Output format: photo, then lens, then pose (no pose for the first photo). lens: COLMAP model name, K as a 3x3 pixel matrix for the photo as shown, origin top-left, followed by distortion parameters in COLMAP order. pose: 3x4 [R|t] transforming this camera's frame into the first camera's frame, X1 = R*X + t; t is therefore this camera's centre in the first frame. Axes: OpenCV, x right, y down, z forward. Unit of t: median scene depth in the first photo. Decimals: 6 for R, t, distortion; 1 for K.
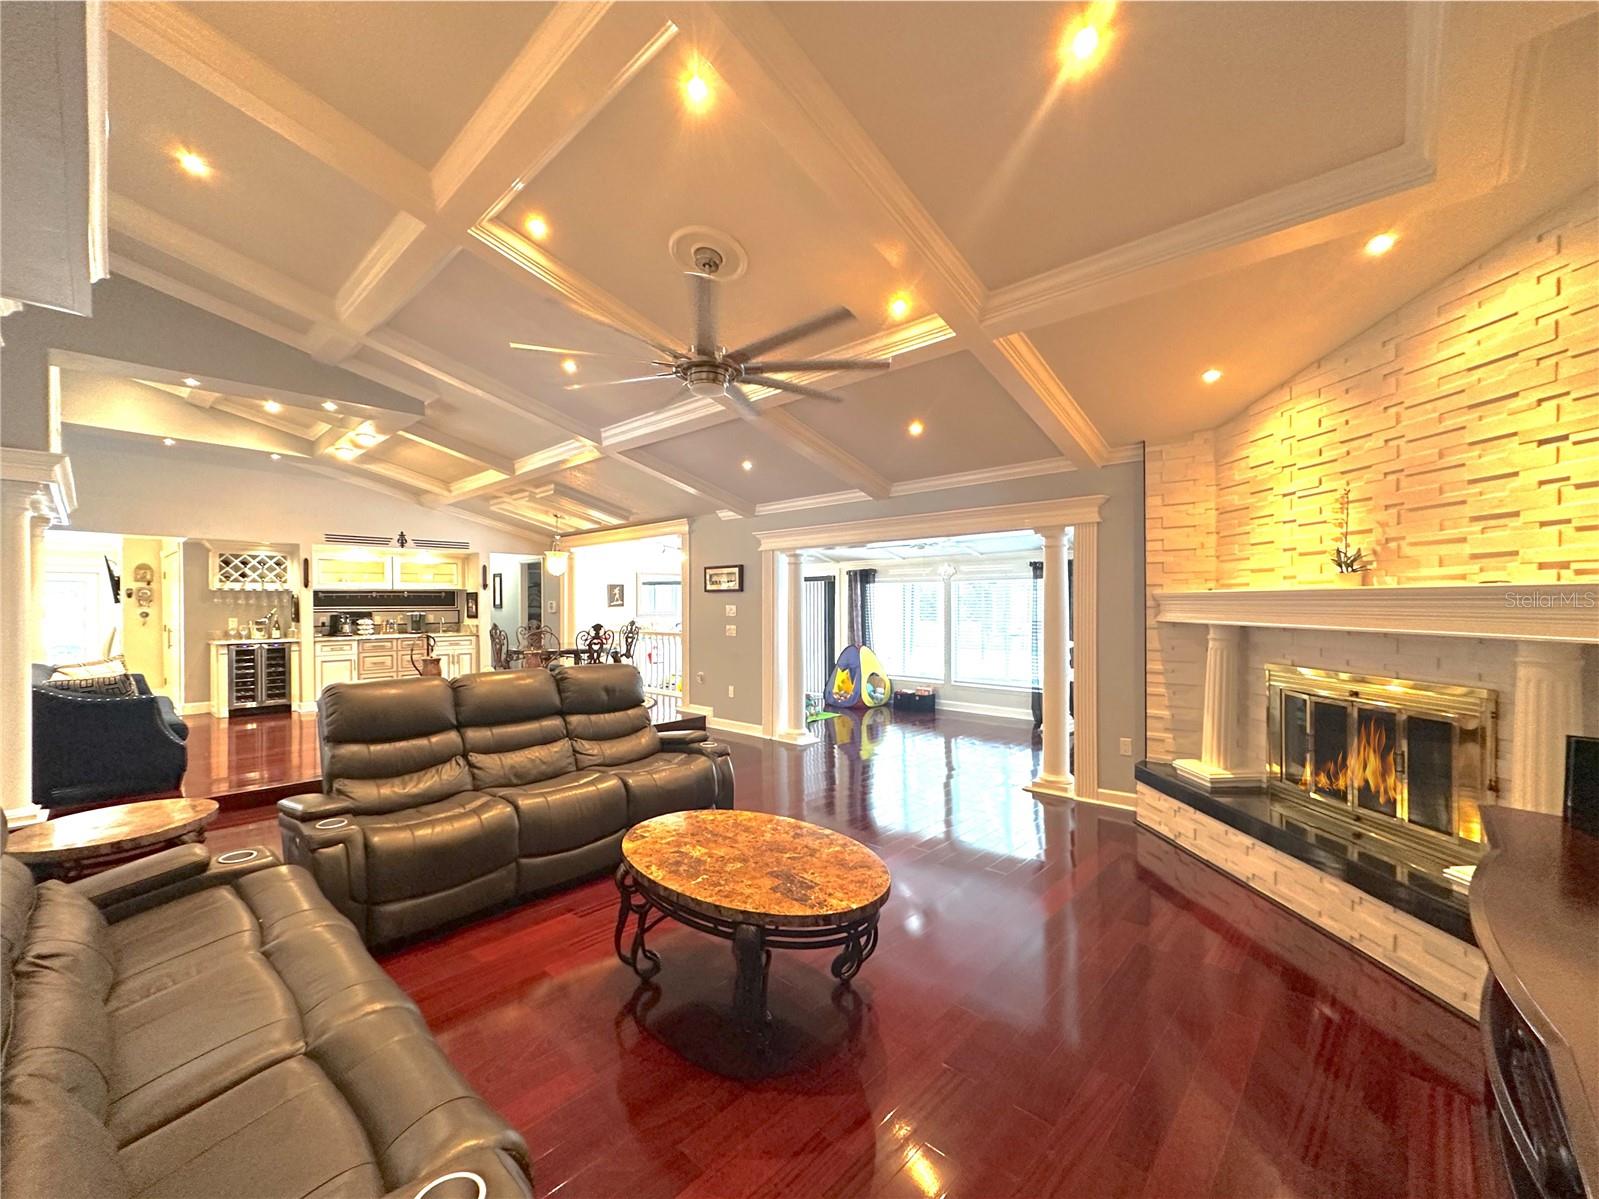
lens RADIAL K [[654.4, 0, 797.0], [0, 654.4, 598.5], [0, 0, 1]] dist [-0.000714, -0.000476]
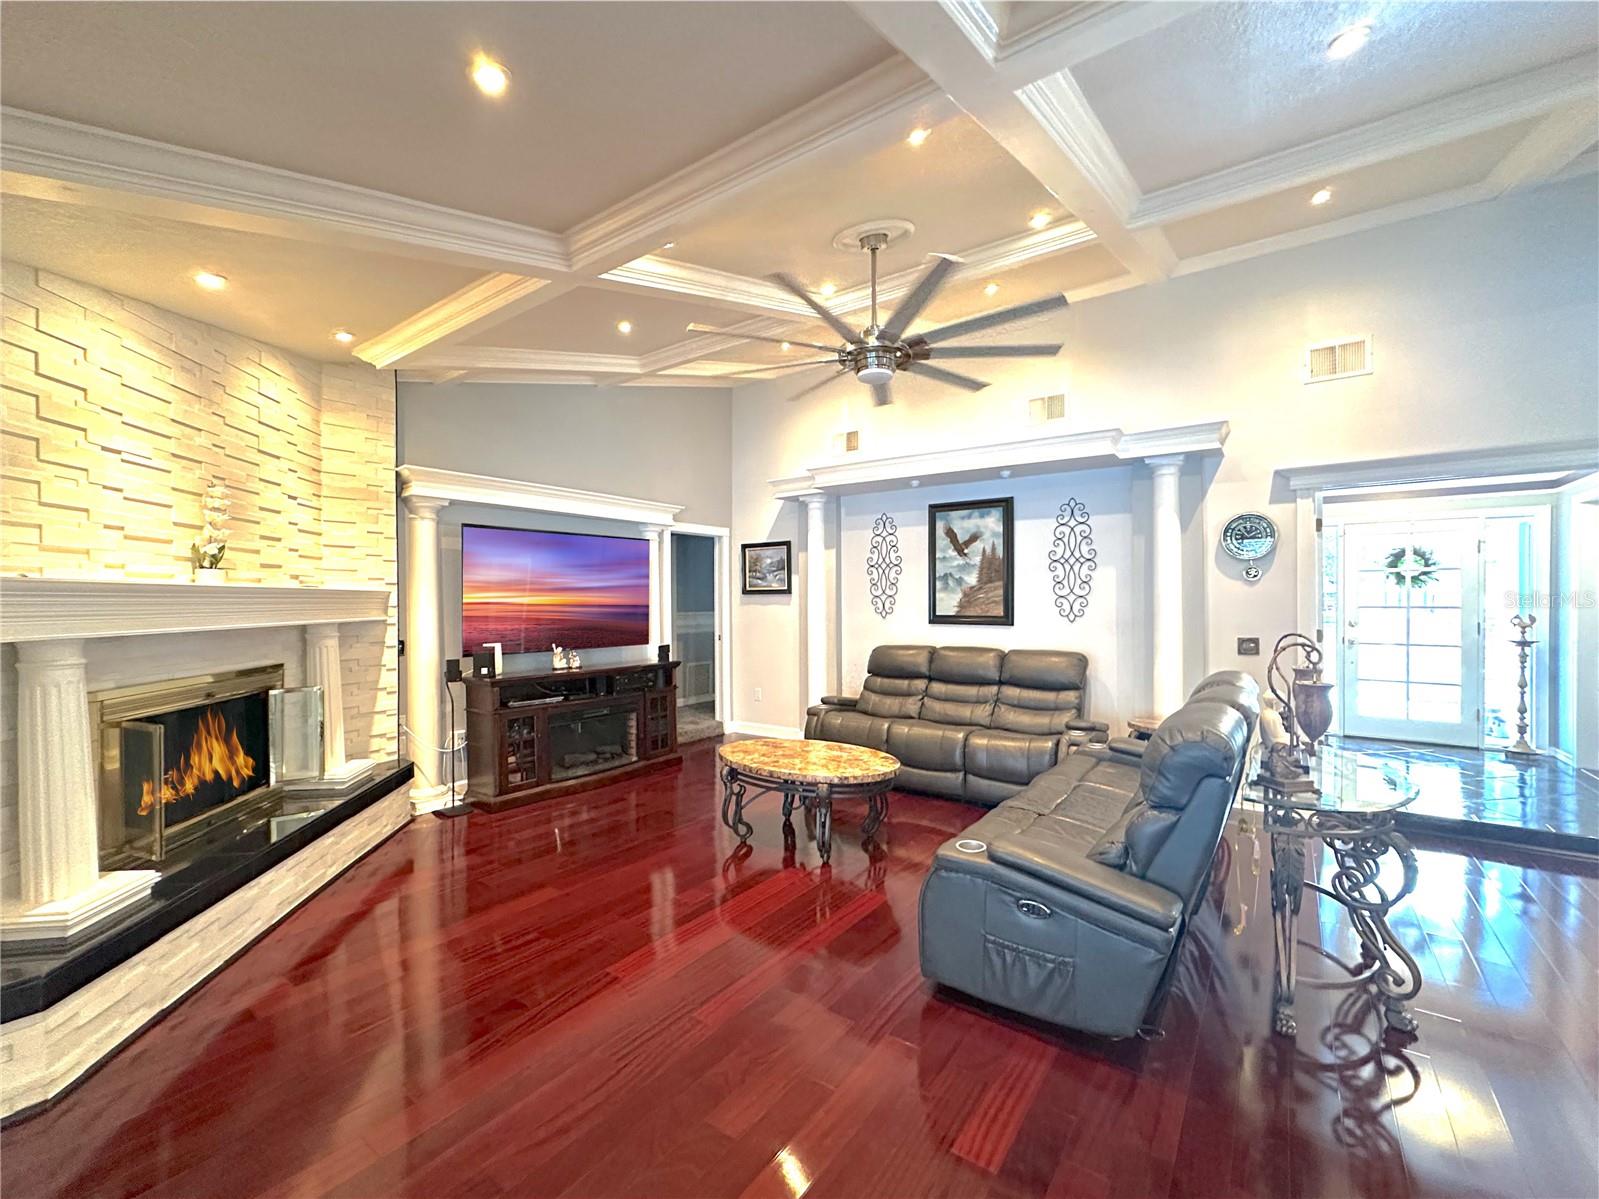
lens RADIAL K [[654.4, 0, 793.3], [0, 654.4, 603.6], [0, 0, 1]] dist [-0.000714, -0.000476]
pose [[-0.993755, 0.005367, -0.111451, 0.082126], [0.005326, 0.999986, 0.000665, 0.011658], [0.111453, 0.000068, -0.993770, 1.654823]]
